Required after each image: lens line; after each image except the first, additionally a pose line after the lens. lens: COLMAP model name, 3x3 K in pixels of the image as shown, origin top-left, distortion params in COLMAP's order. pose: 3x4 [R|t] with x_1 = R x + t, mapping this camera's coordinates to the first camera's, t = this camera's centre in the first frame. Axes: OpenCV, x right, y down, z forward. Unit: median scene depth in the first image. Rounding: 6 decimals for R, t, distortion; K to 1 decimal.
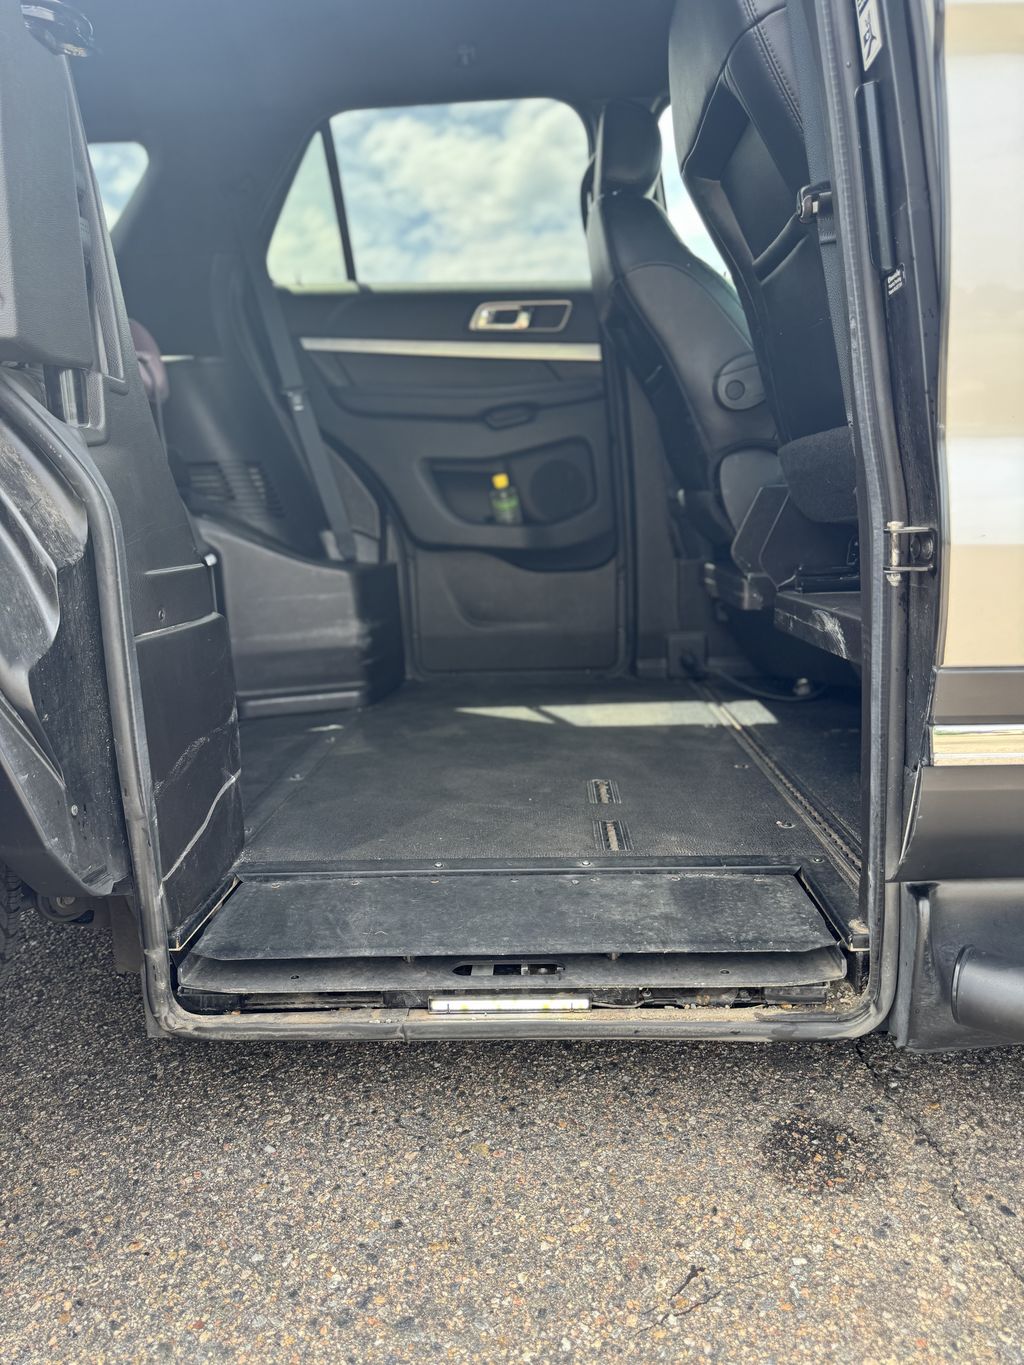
lens RADIAL K [[972.5, 0, 494.9], [0, 972.5, 718.0], [0, 0, 1]] dist [0.024220, -0.032112]
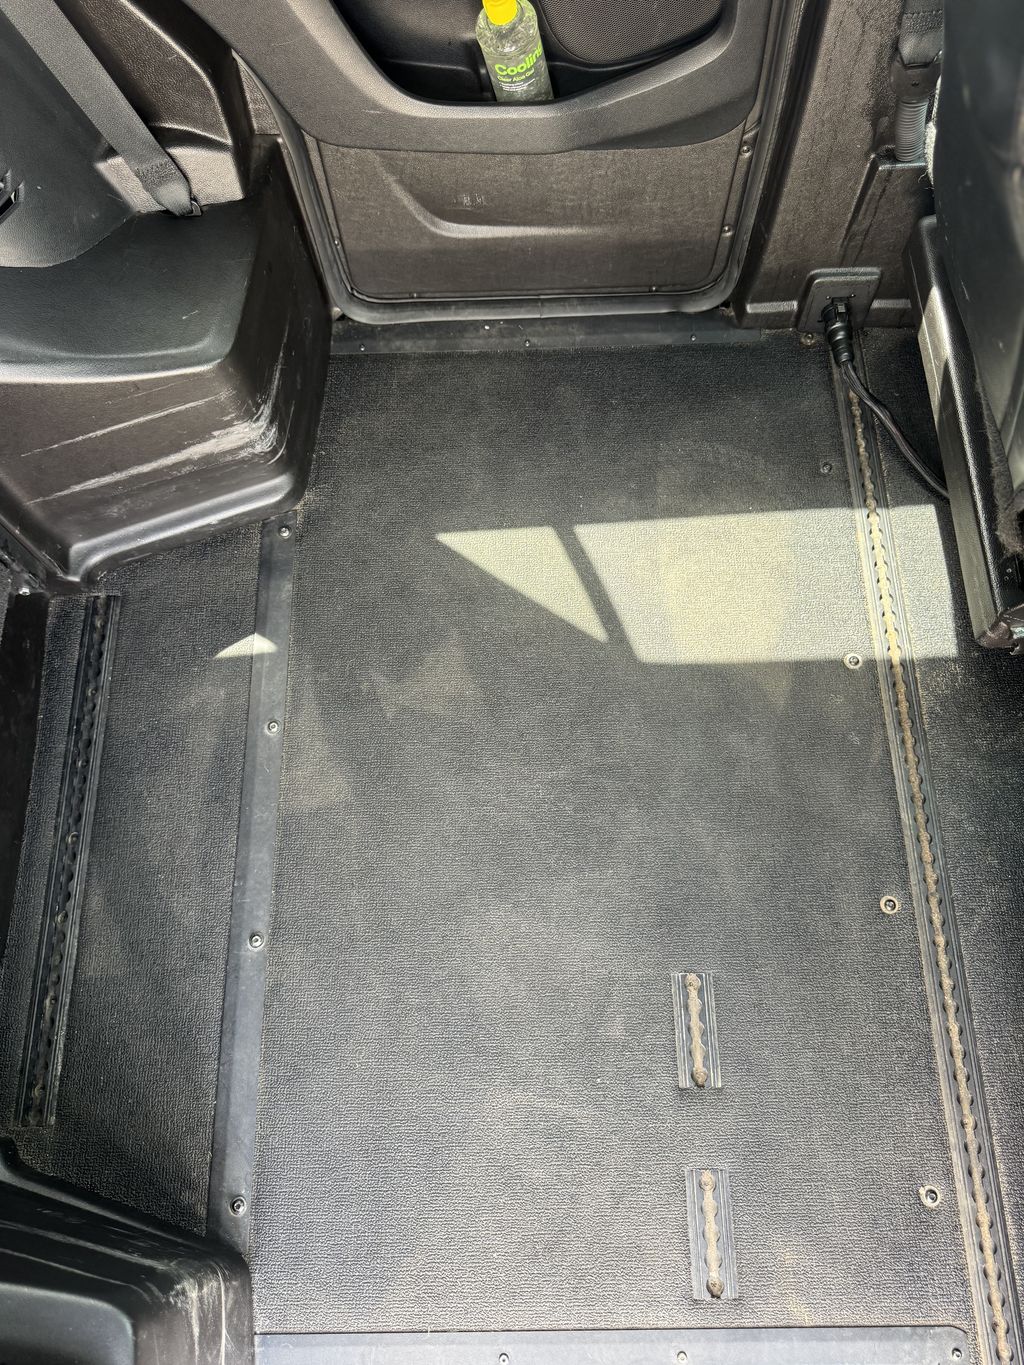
lens RADIAL K [[972.5, 0, 510.1], [0, 972.5, 682.9], [0, 0, 1]] dist [0.024220, -0.032112]
pose [[0.997633, -0.064159, 0.024748, -0.040199], [0.011801, 0.514286, 0.857537, -0.956862], [-0.067746, -0.855215, 0.513826, 1.190148]]
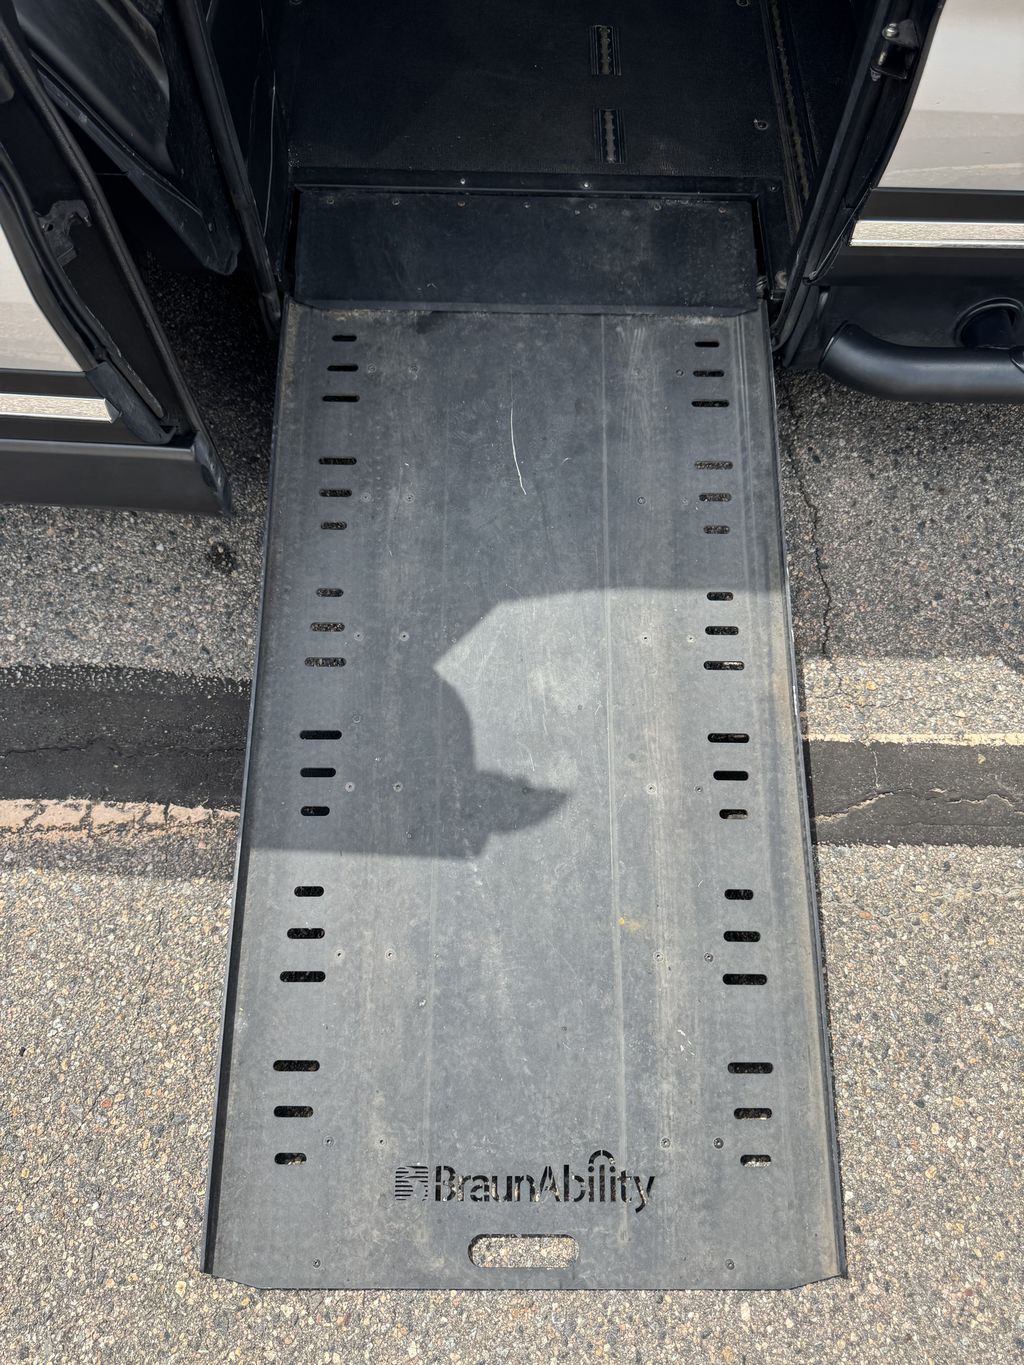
lens RADIAL K [[972.5, 0, 511.1], [0, 972.5, 673.9], [0, 0, 1]] dist [0.024220, -0.032112]
pose [[0.997253, -0.020093, 0.071287, -0.108248], [-0.045847, 0.588452, 0.807231, -0.516283], [-0.058168, -0.808283, 0.585914, -0.213660]]
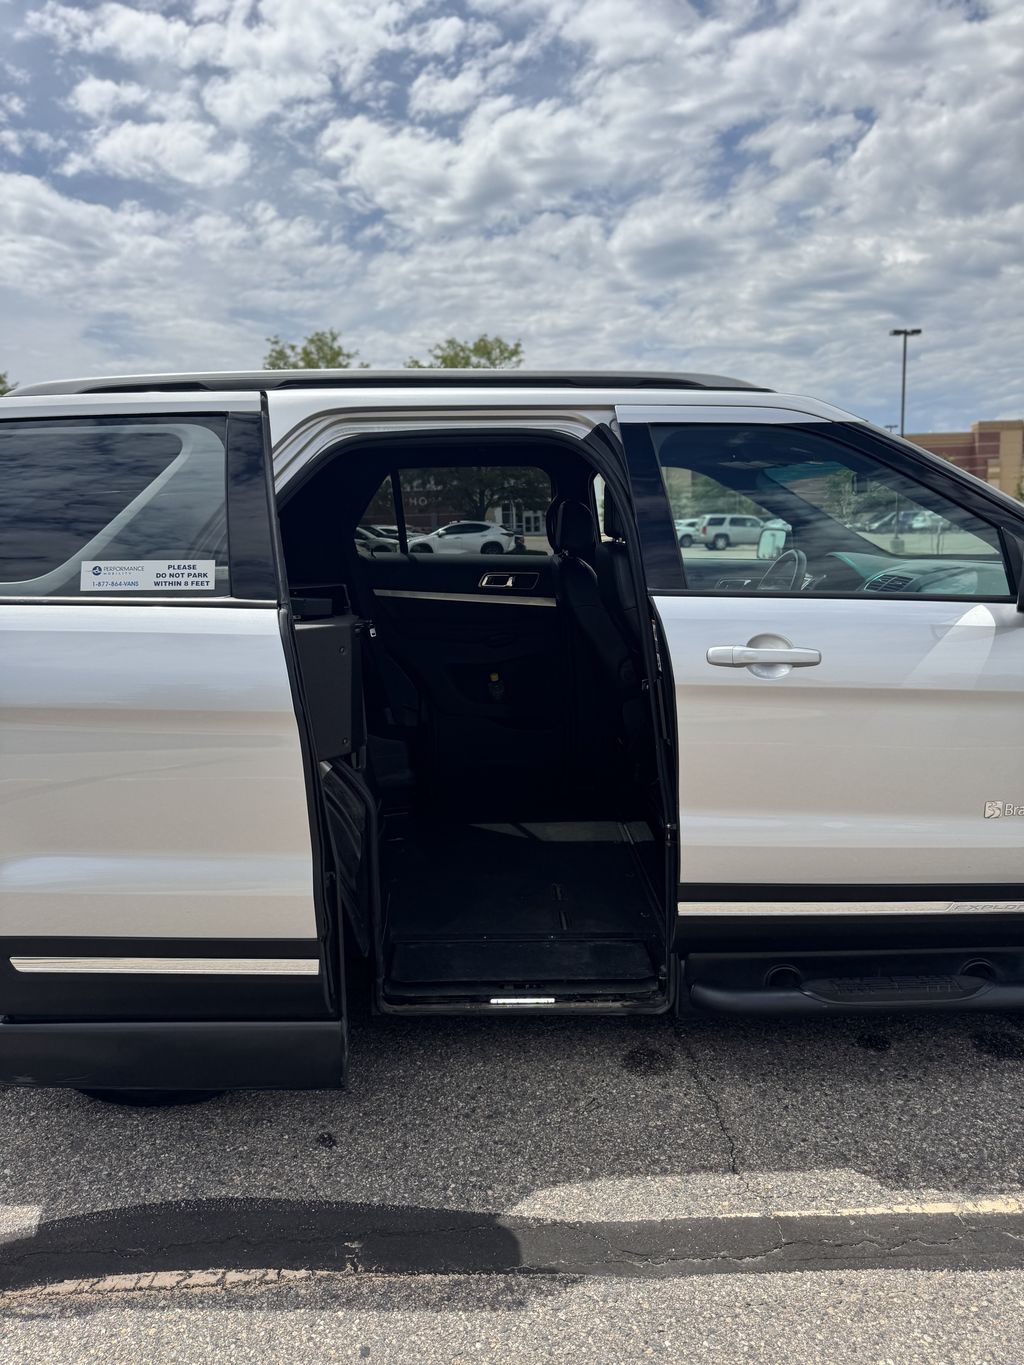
lens RADIAL K [[972.5, 0, 508.8], [0, 972.5, 699.7], [0, 0, 1]] dist [0.024220, -0.032112]
pose [[0.997063, 0.018422, 0.074330, -0.199113], [-0.017520, 0.999765, -0.012777, -0.398264], [-0.074548, 0.011437, 0.997152, -1.338896]]
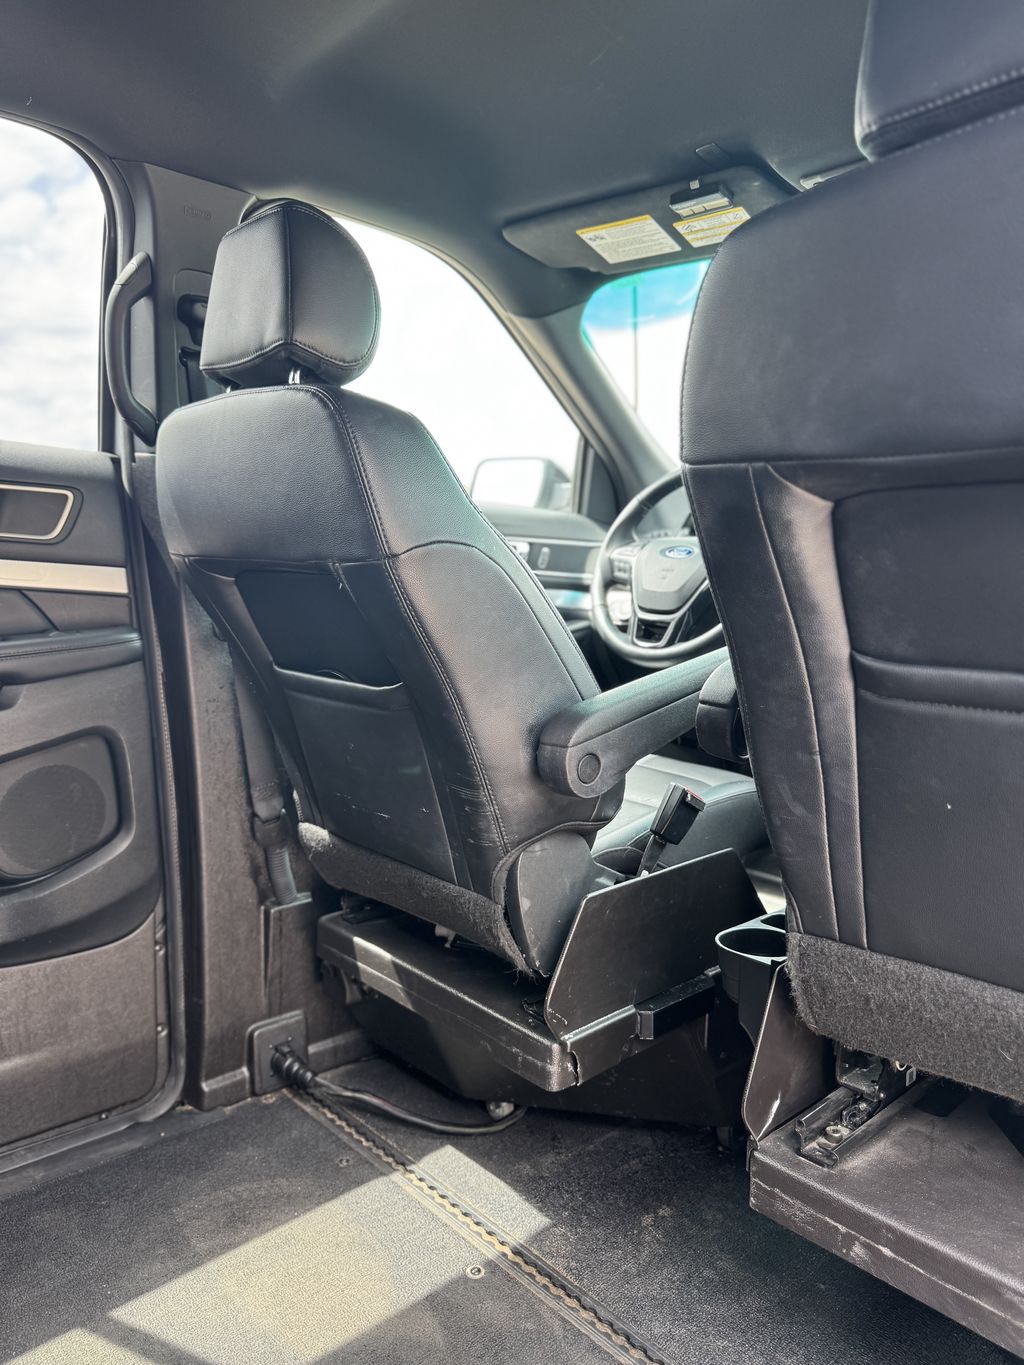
lens RADIAL K [[972.5, 0, 513.9], [0, 972.5, 690.6], [0, 0, 1]] dist [0.024220, -0.032112]
pose [[0.702309, -0.030089, 0.711236, -0.306276], [0.101041, 0.993204, -0.057755, -0.541331], [-0.704665, 0.112426, 0.700577, 0.938421]]
